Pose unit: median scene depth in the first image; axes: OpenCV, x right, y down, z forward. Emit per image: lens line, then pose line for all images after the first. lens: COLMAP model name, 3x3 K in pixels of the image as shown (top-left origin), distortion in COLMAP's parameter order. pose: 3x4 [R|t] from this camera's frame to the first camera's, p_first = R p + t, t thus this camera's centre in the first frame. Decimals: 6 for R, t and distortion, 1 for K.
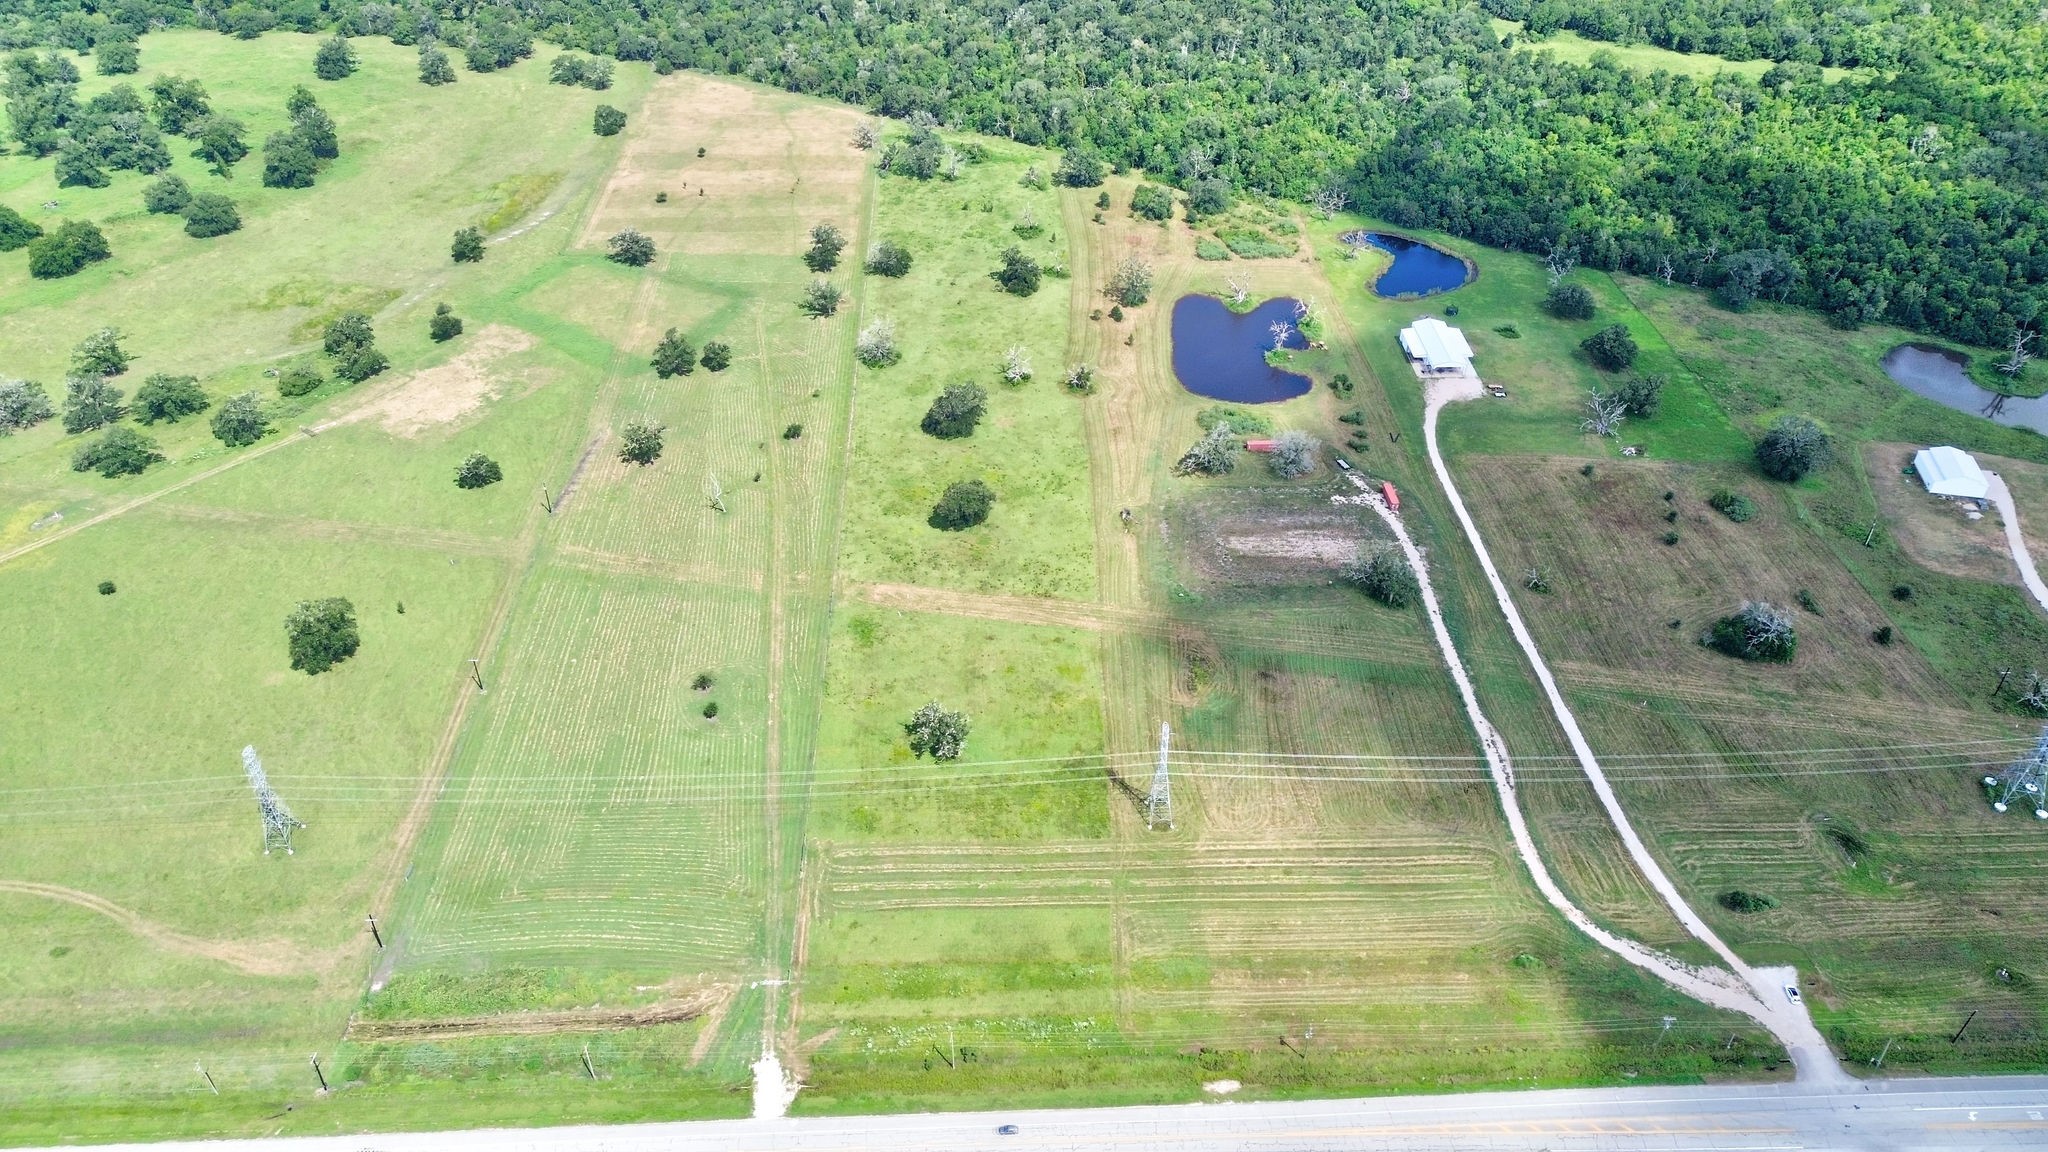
lens RADIAL K [[1446.1, 0, 1013.0], [0, 1446.1, 577.9], [0, 0, 1]] dist [0.054703, -0.046335]
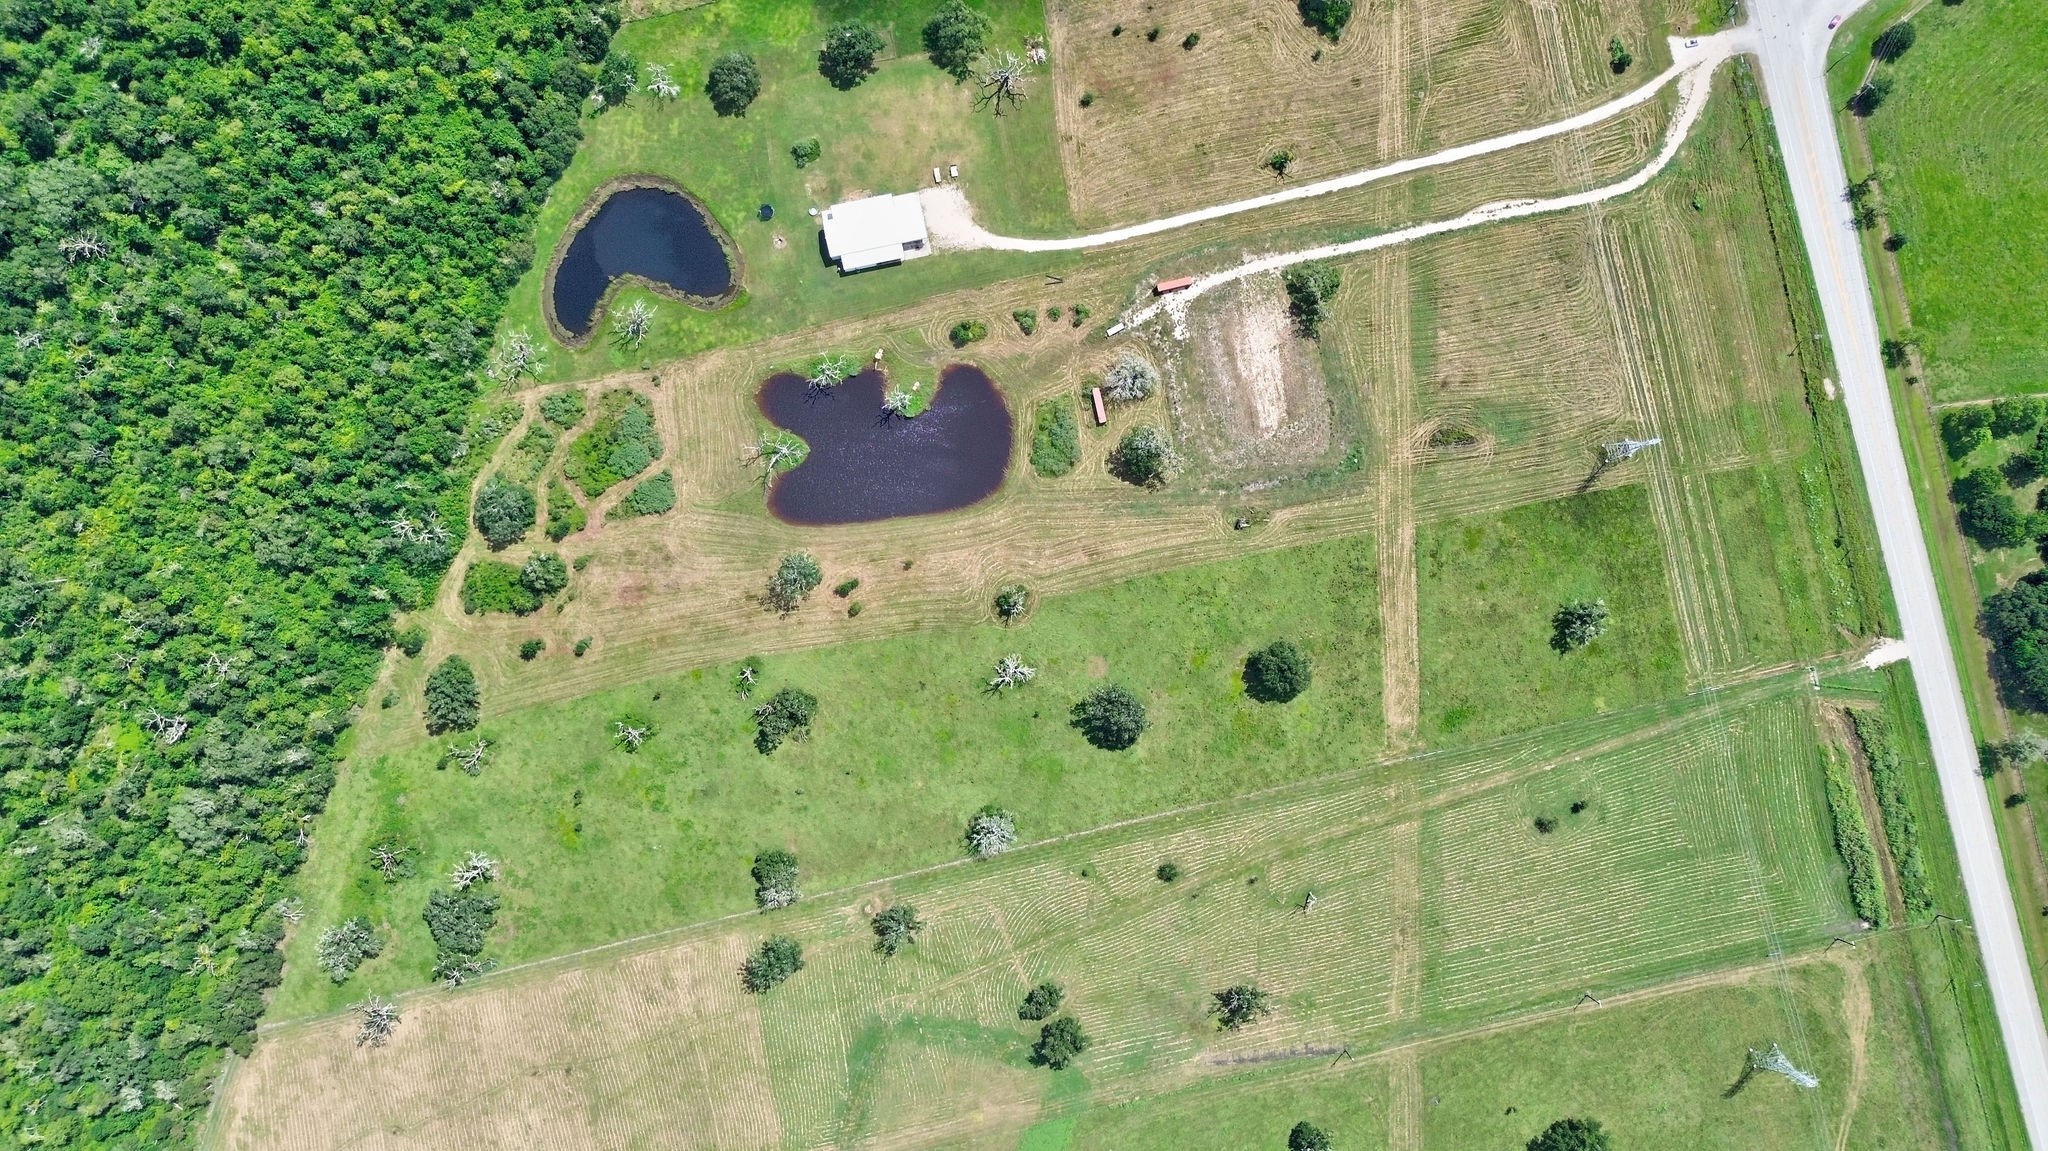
lens RADIAL K [[1446.1, 0, 1019.3], [0, 1446.1, 571.3], [0, 0, 1]] dist [0.054703, -0.046335]
pose [[-0.193105, -0.981129, 0.009825, 0.070507], [0.586728, -0.107441, 0.802625, -1.090220], [-0.786423, 0.160756, 0.596403, 0.530933]]
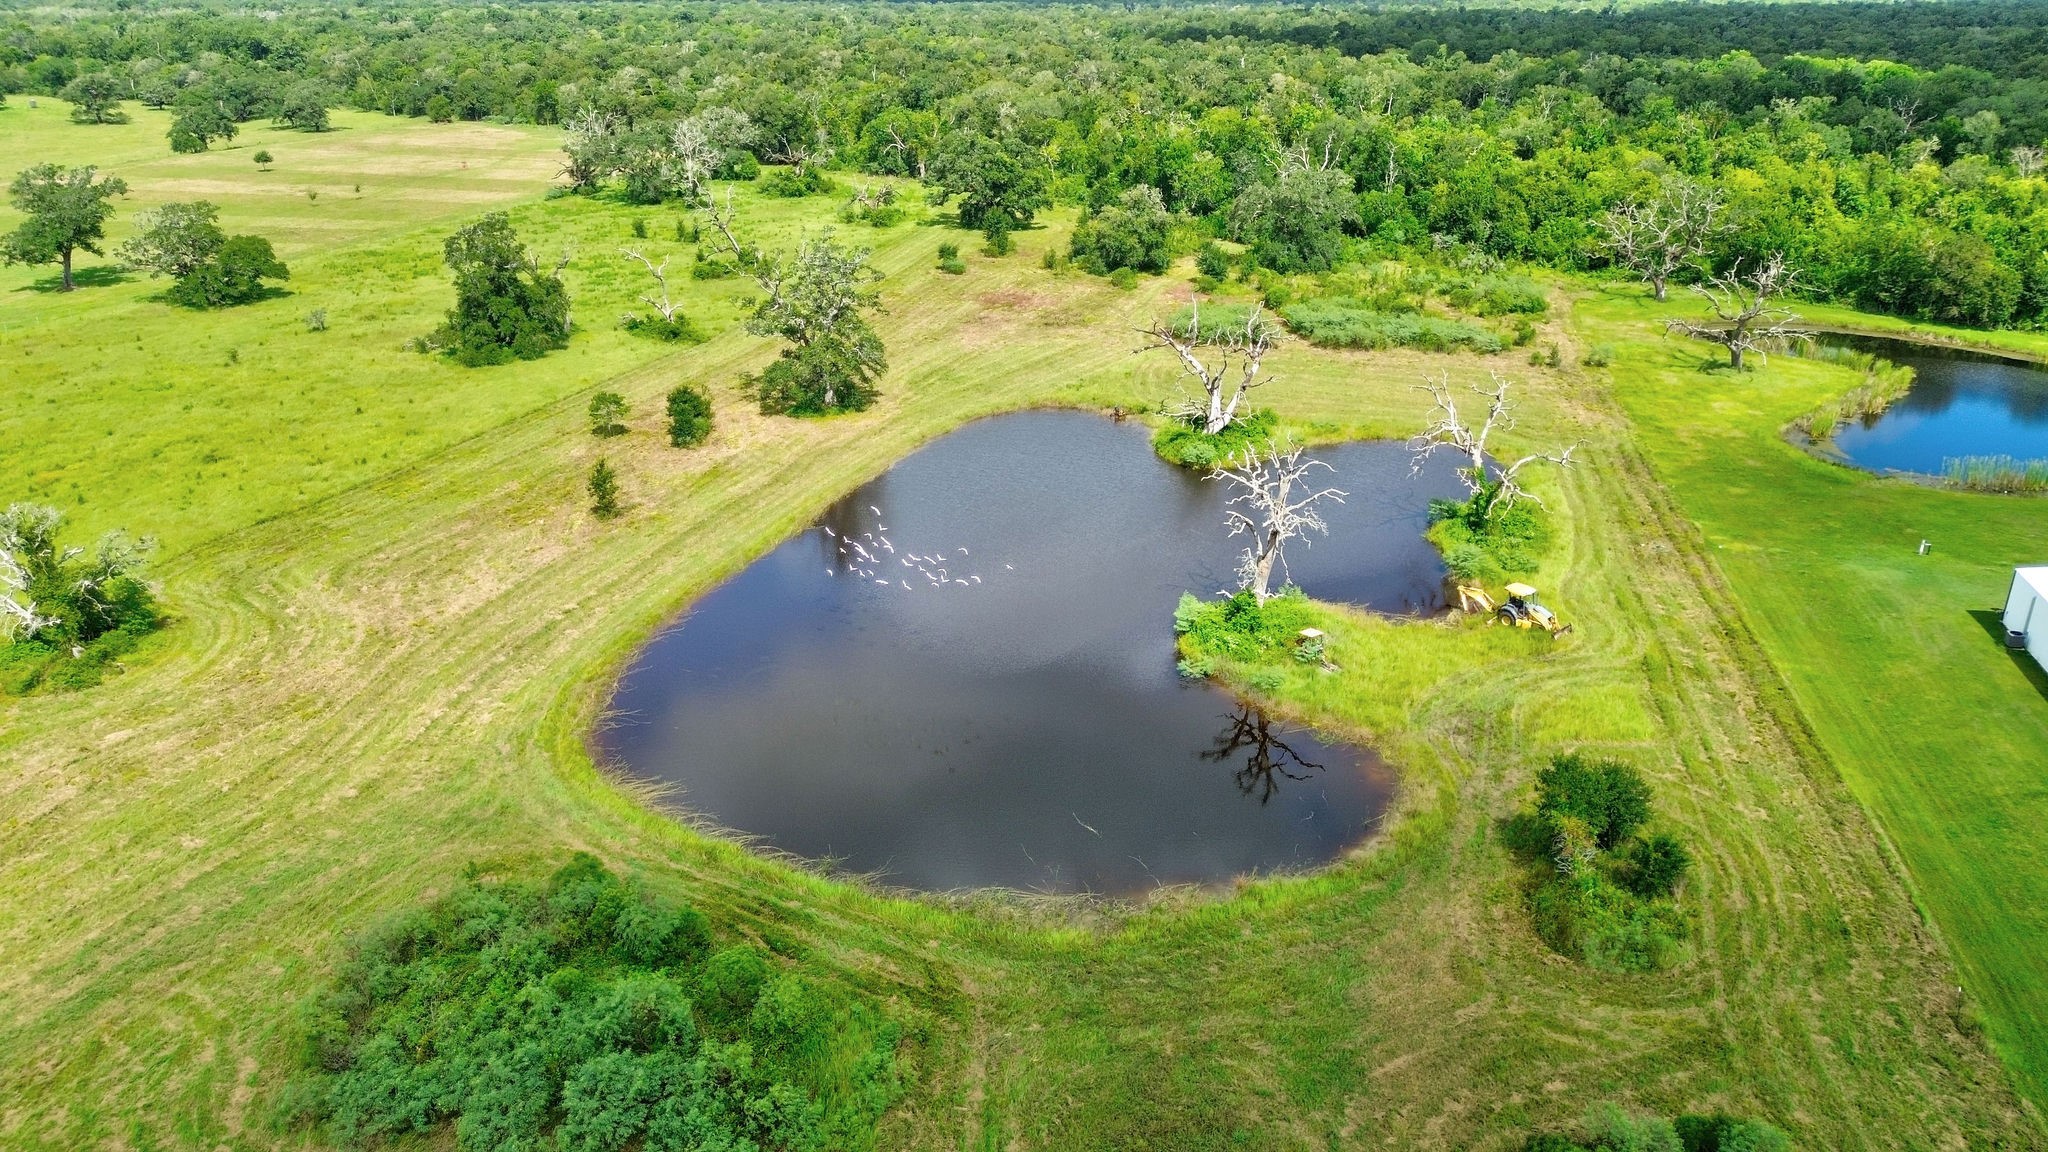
lens RADIAL K [[1446.1, 0, 1027.1], [0, 1446.1, 574.3], [0, 0, 1]] dist [0.054703, -0.046335]
pose [[0.966185, 0.092584, -0.240654, 0.252716], [-0.151718, 0.958779, -0.240261, -0.142430], [0.208489, 0.268648, 0.940404, 1.049310]]
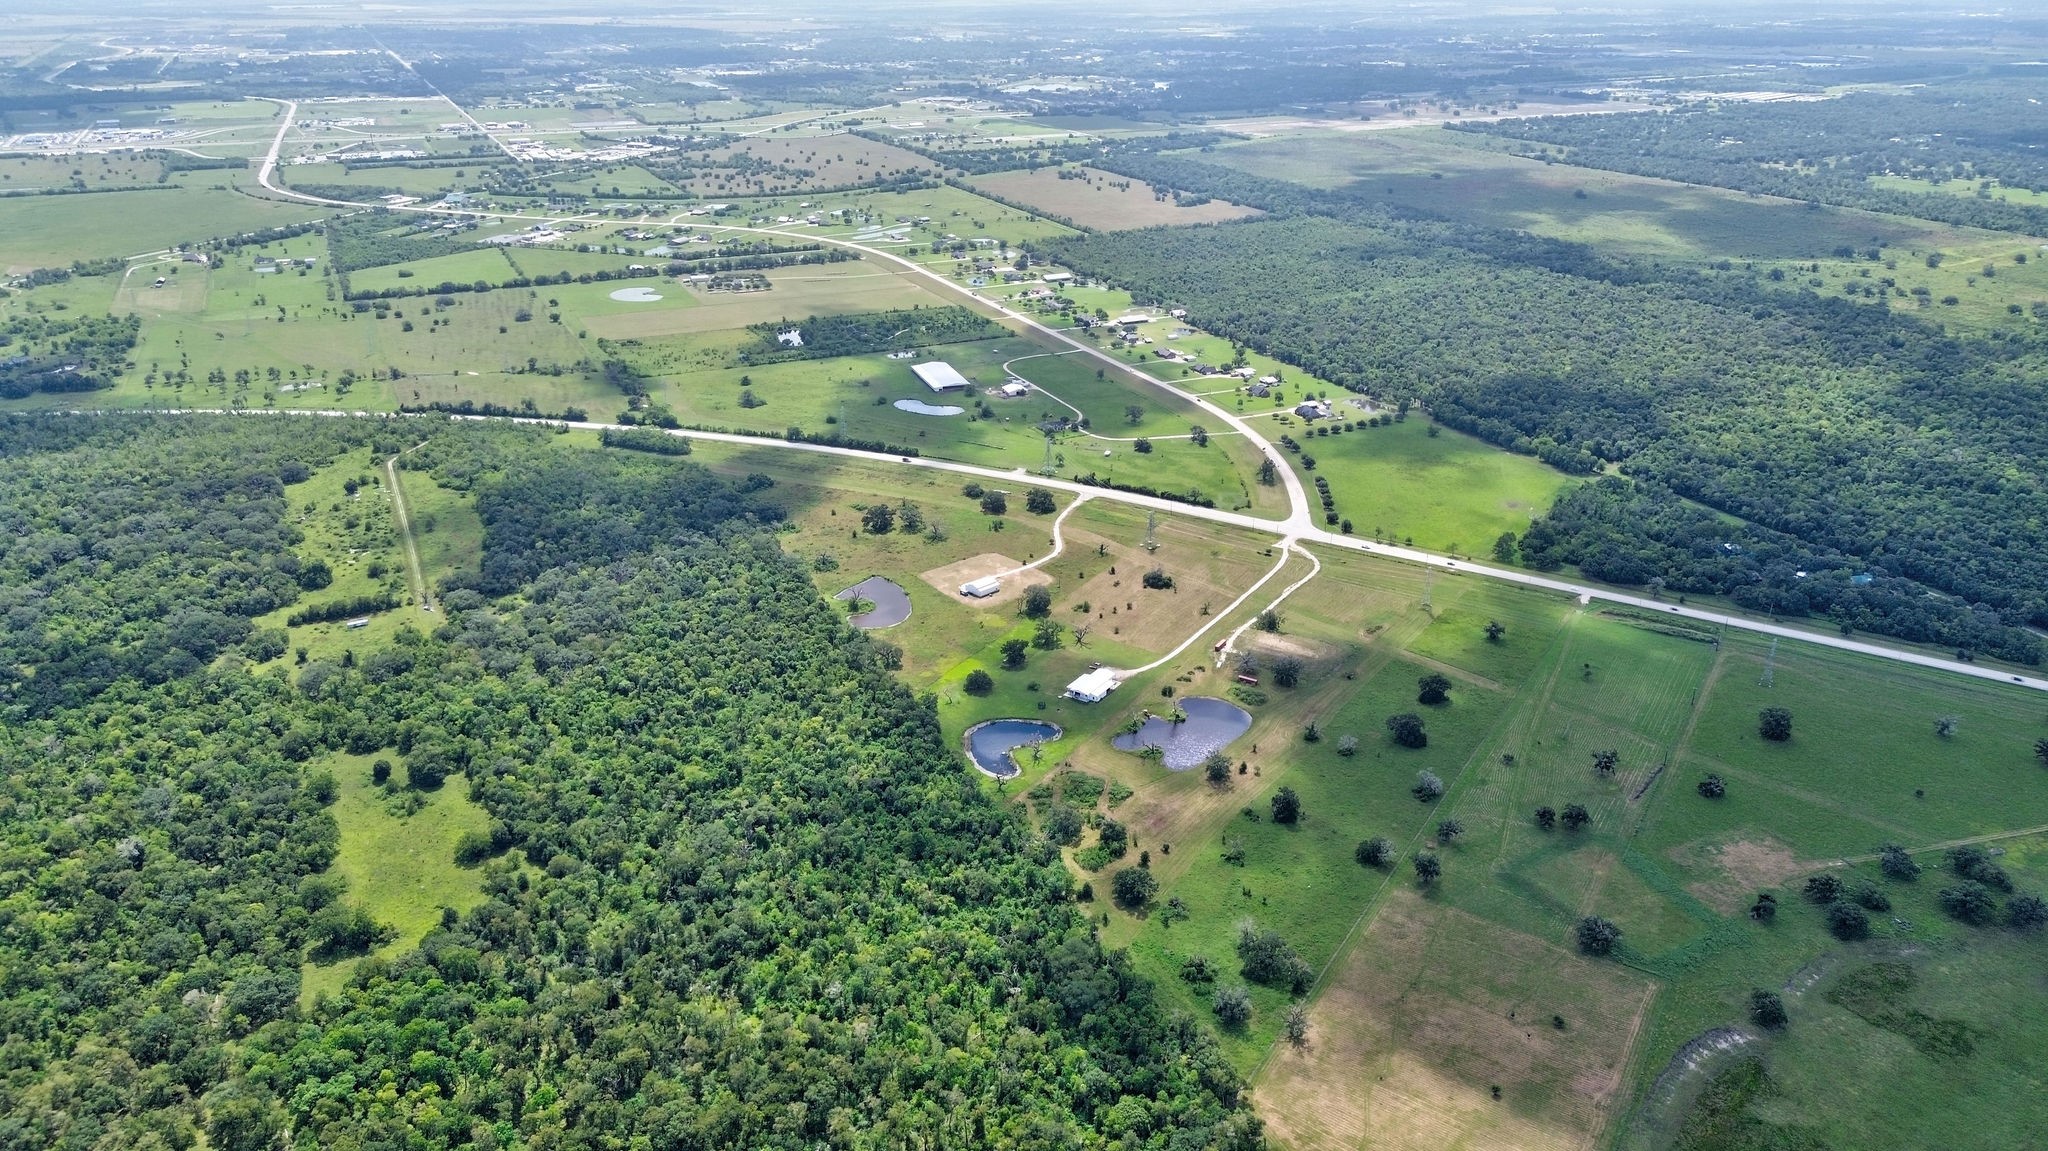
lens RADIAL K [[1446.1, 0, 1028.1], [0, 1446.1, 577.5], [0, 0, 1]] dist [0.054703, -0.046335]
pose [[-0.826705, -0.221574, 0.517169, -0.586839], [0.337223, 0.540658, 0.770694, -1.903221], [-0.450377, 0.811538, -0.372244, 1.953780]]
